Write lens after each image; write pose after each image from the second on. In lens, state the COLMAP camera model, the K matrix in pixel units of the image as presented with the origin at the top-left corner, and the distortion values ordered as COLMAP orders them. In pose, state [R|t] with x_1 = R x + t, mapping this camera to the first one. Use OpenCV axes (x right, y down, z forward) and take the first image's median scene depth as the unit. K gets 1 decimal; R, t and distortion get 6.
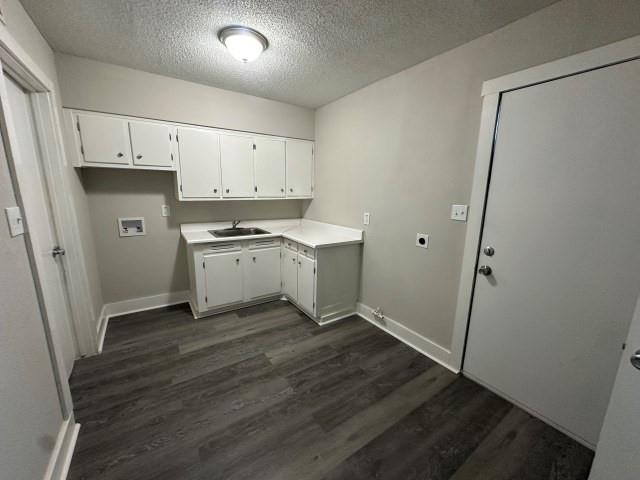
lens RADIAL K [[259.2, 0, 321.5], [0, 259.2, 236.9], [0, 0, 1]] dist [-0.003017, -0.000469]
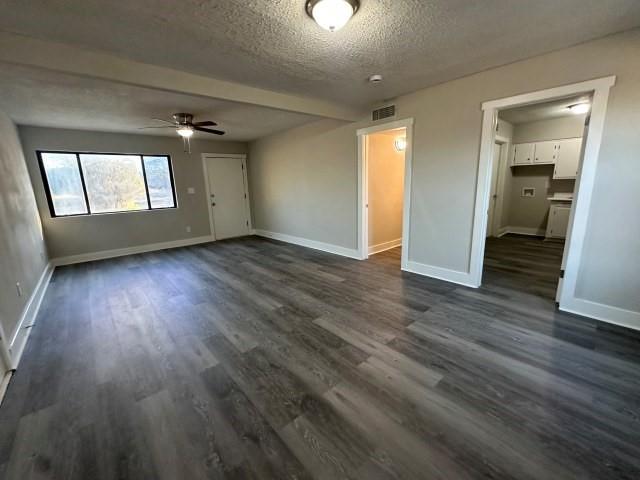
lens RADIAL K [[259.2, 0, 324.3], [0, 259.2, 238.5], [0, 0, 1]] dist [-0.003017, -0.000469]
pose [[0.123838, 0.189876, -0.973967, 1.262347], [-0.161089, 0.972349, 0.169078, 0.252787], [0.979140, 0.135957, 0.151001, -0.957281]]
